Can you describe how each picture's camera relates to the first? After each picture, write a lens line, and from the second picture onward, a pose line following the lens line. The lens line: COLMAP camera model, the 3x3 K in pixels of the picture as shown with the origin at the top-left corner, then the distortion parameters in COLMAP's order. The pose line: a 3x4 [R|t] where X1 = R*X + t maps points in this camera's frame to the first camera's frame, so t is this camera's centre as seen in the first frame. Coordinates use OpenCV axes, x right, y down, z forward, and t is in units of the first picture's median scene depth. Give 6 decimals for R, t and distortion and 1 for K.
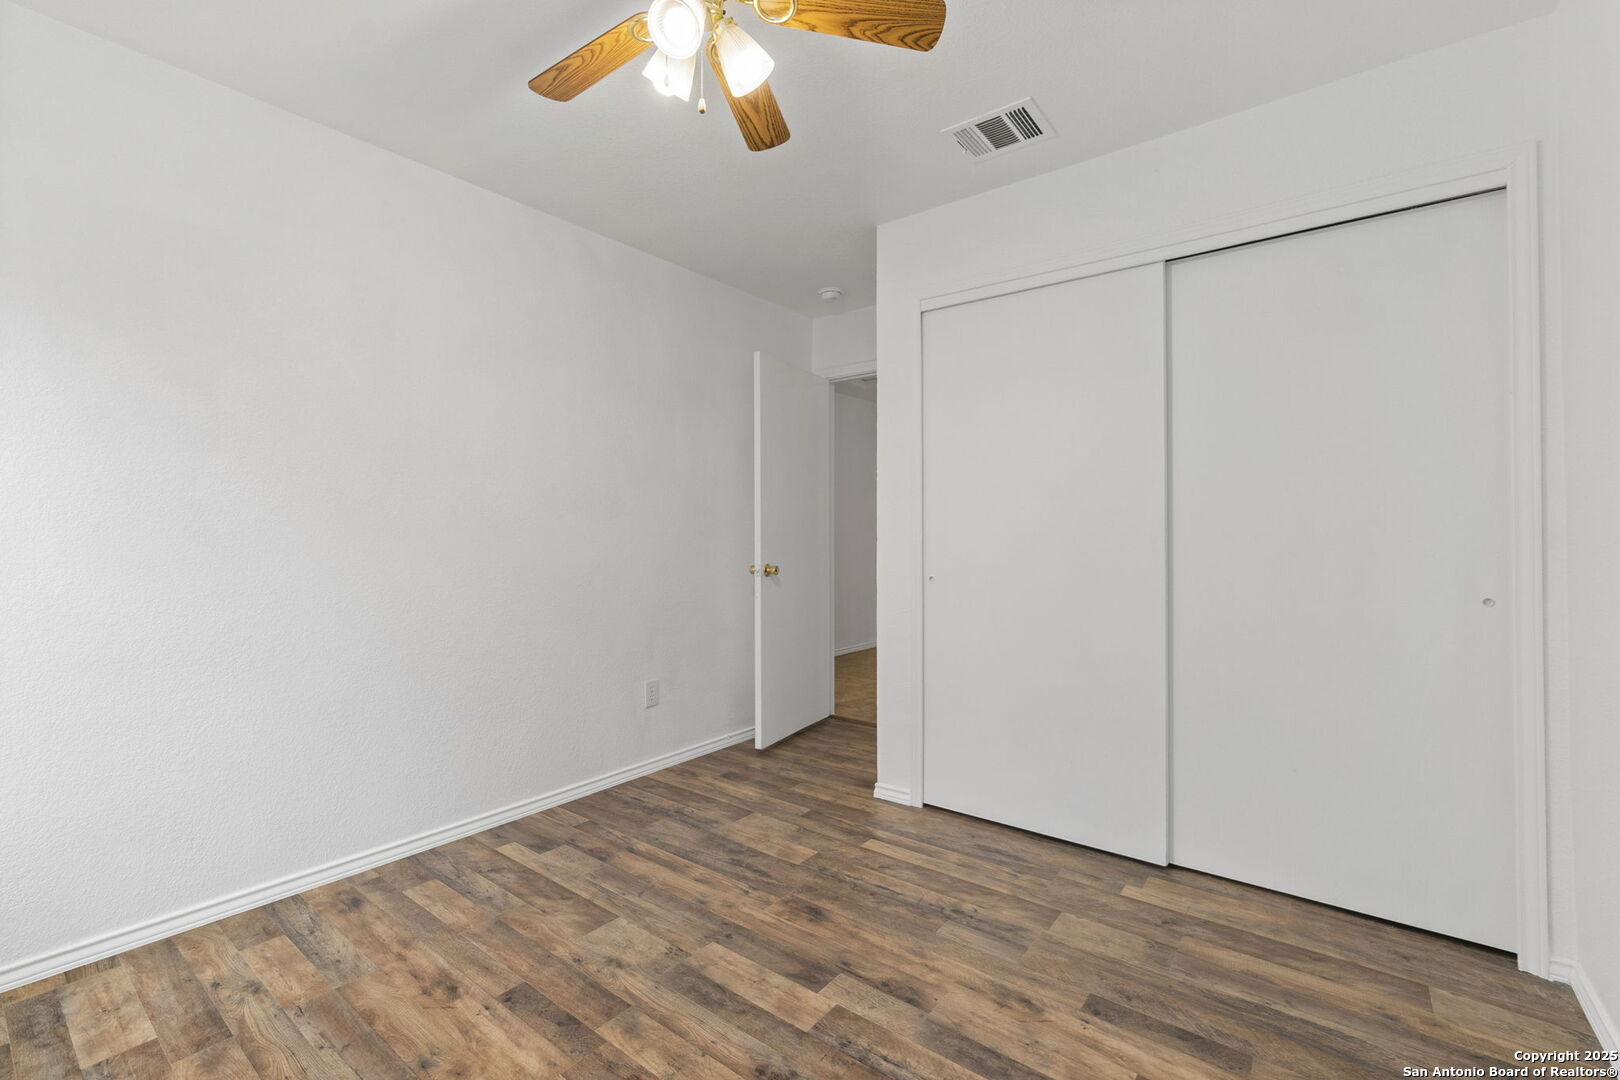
lens RADIAL K [[705.6, 0, 800.8], [0, 705.6, 541.3], [0, 0, 1]] dist [-0.004172, 0.000262]
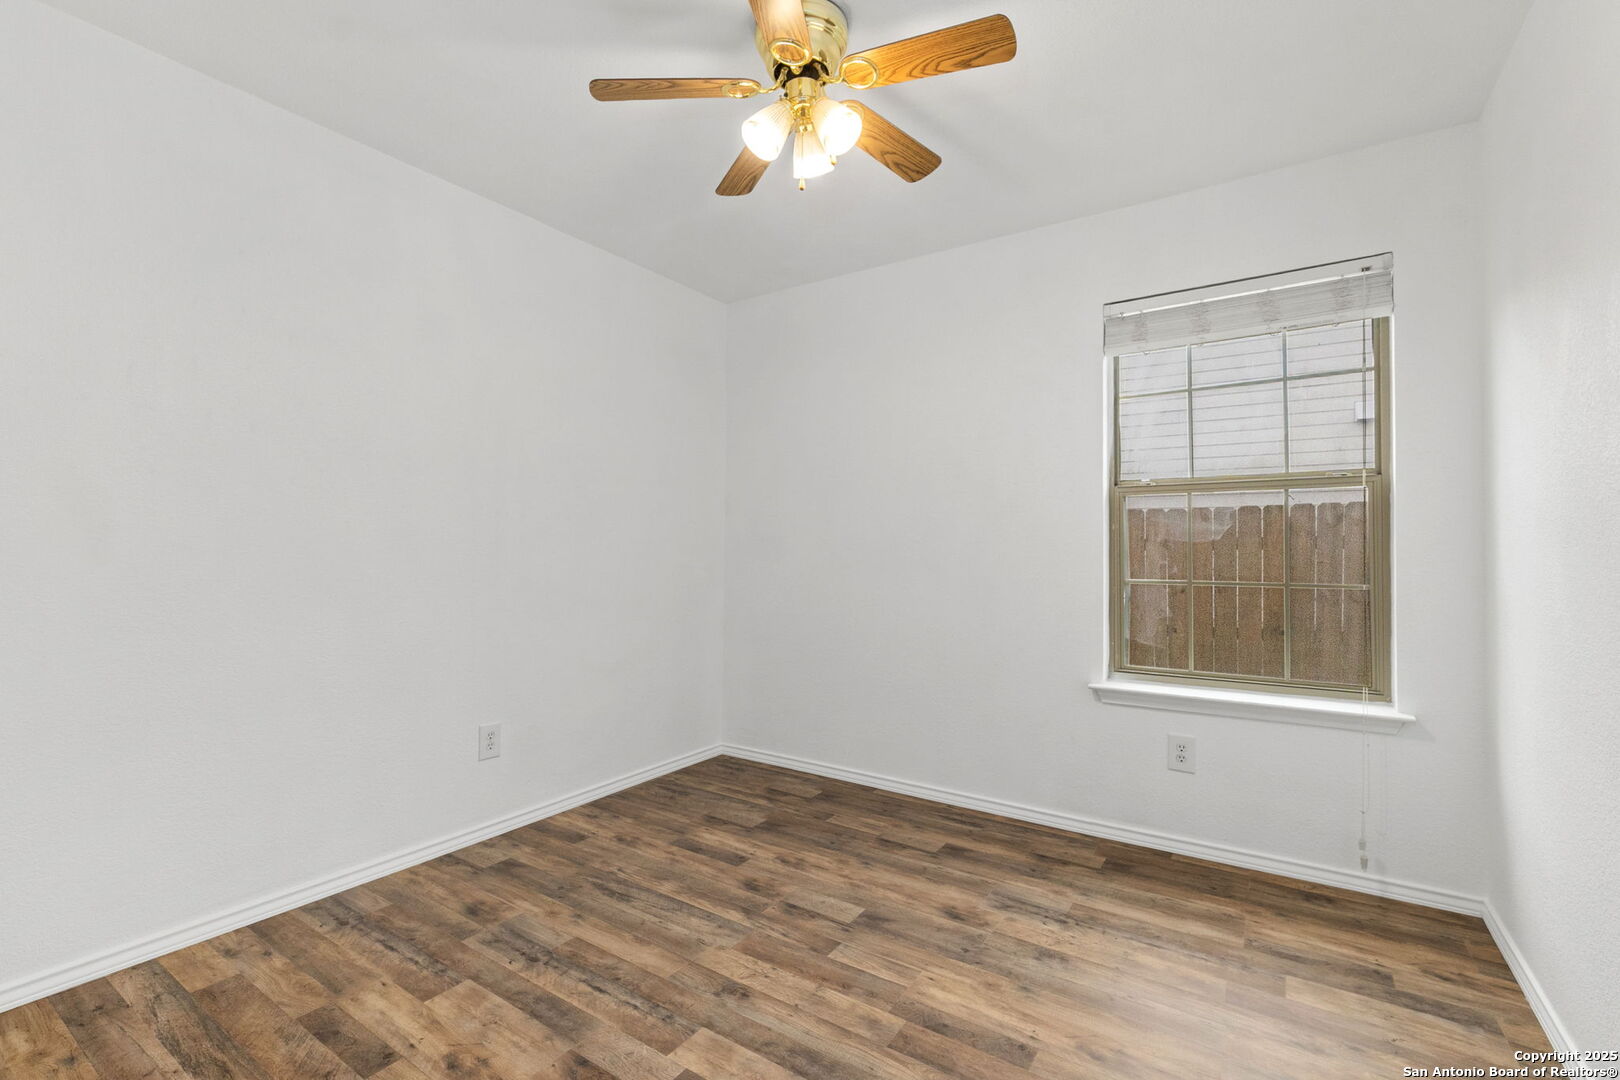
lens RADIAL K [[705.6, 0, 800.8], [0, 705.6, 541.3], [0, 0, 1]] dist [-0.004172, 0.000262]
pose [[-0.997322, -0.008084, -0.072682, -0.053102], [-0.007644, 0.999951, -0.006335, -0.010782], [0.072730, -0.005762, -0.997335, 2.001135]]
